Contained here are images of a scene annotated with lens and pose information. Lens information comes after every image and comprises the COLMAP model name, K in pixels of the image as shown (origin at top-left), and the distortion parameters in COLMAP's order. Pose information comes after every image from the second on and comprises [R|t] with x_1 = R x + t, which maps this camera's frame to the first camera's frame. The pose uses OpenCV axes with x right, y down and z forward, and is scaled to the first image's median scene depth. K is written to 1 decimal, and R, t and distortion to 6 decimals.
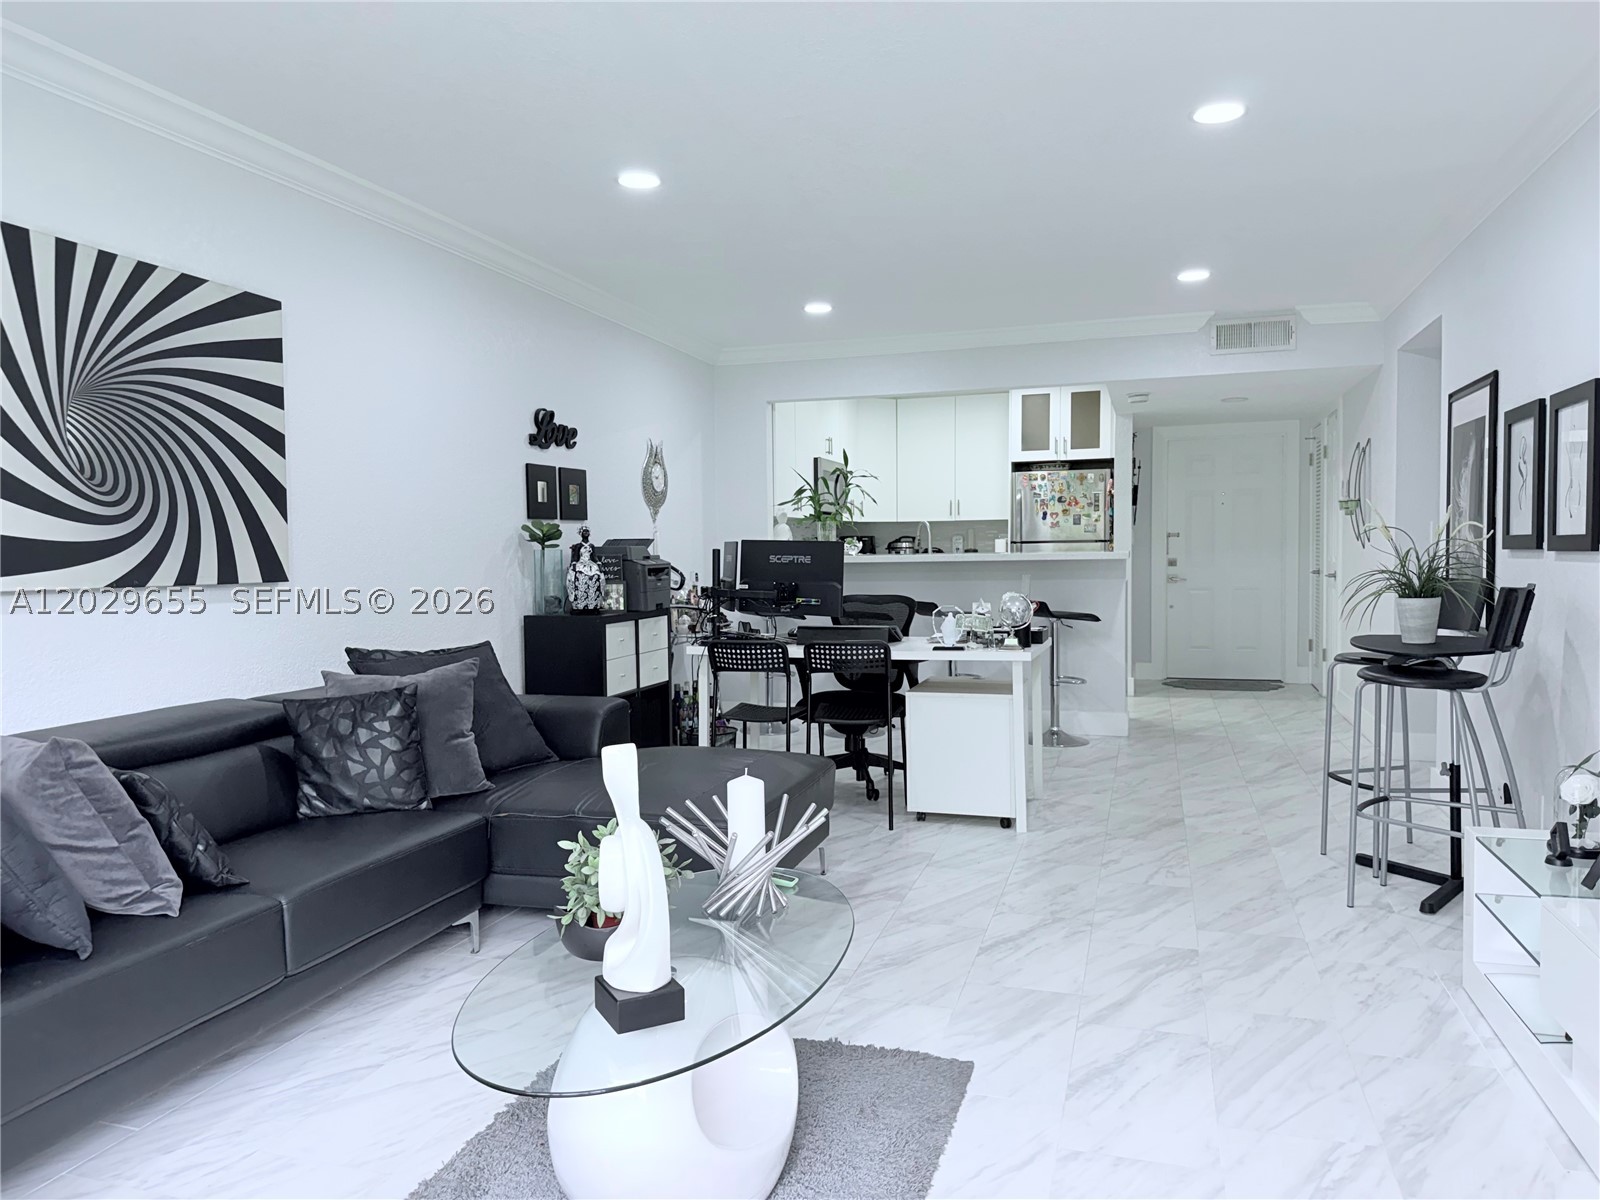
lens RADIAL K [[1132.6, 0, 786.6], [0, 1132.6, 608.0], [0, 0, 1]] dist [0.009025, -0.018887]
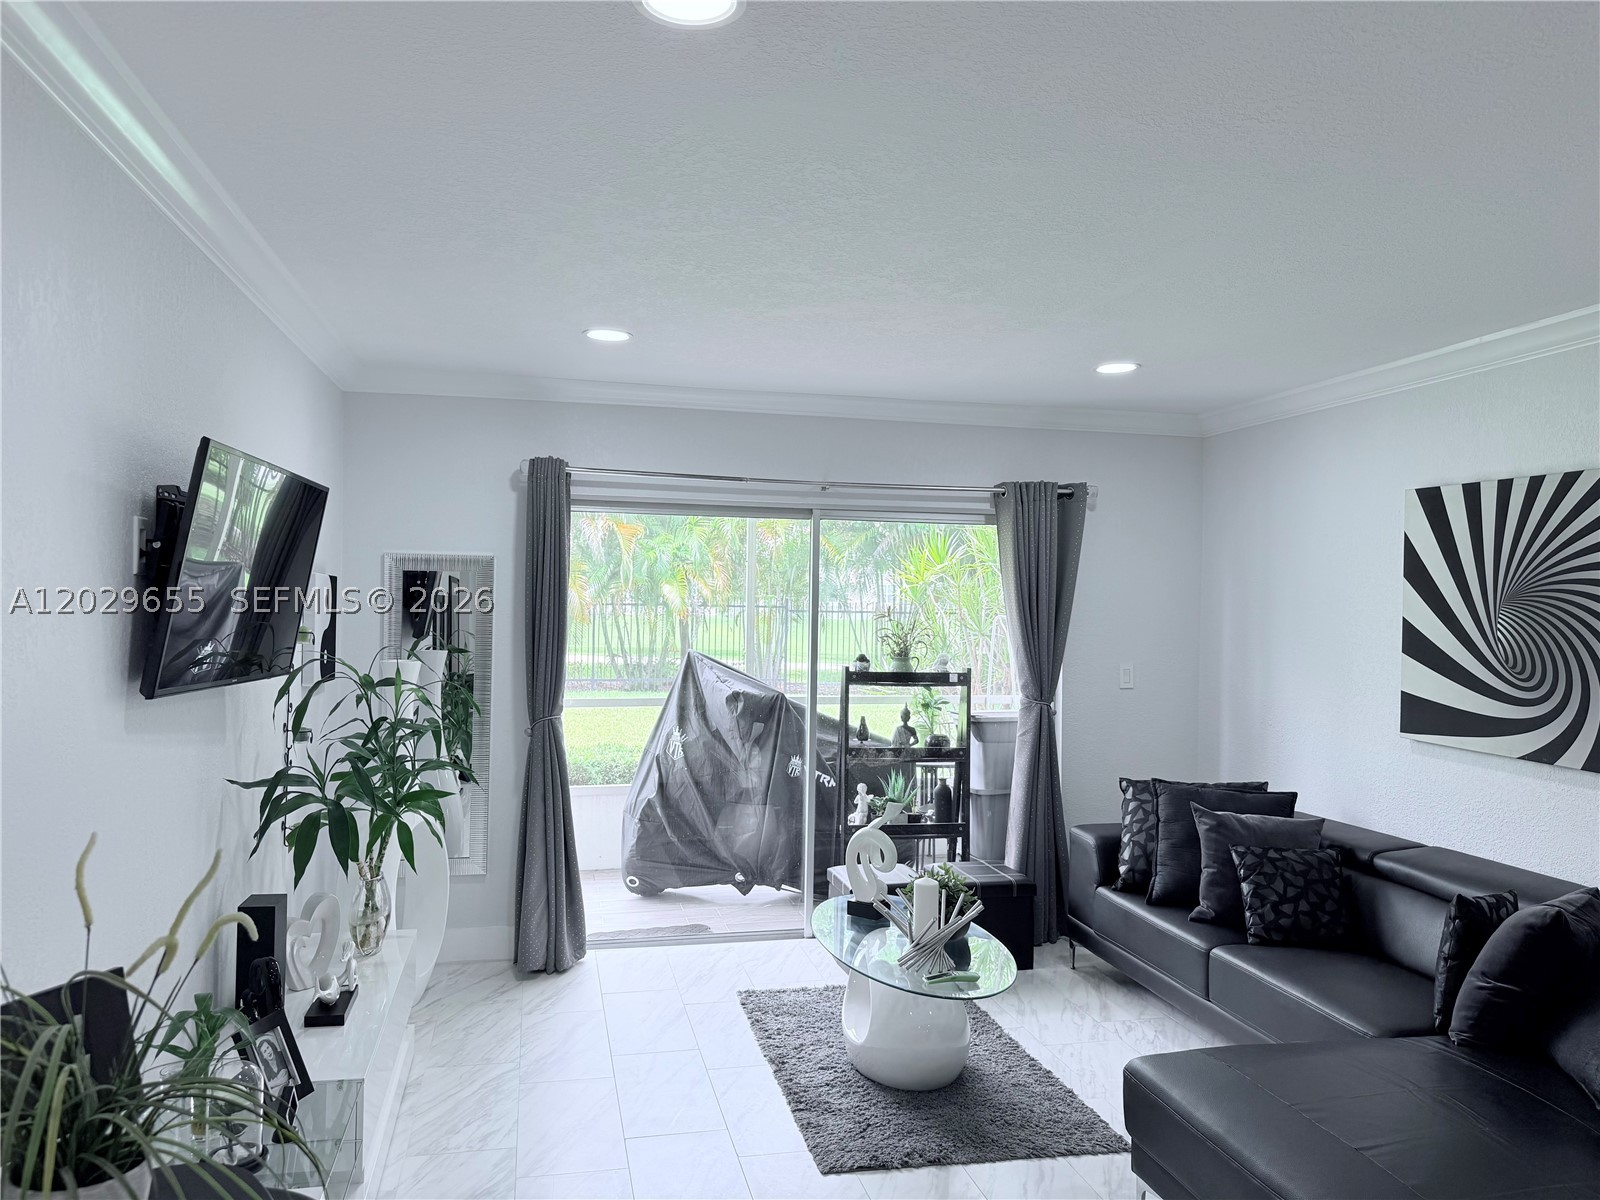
lens RADIAL K [[1132.6, 0, 798.4], [0, 1132.6, 596.7], [0, 0, 1]] dist [0.009025, -0.018887]
pose [[-0.859913, 0.000622, -0.510440, 0.660394], [-0.027208, 0.998522, 0.047053, -0.224408], [0.509714, 0.054349, -0.858625, 1.633377]]
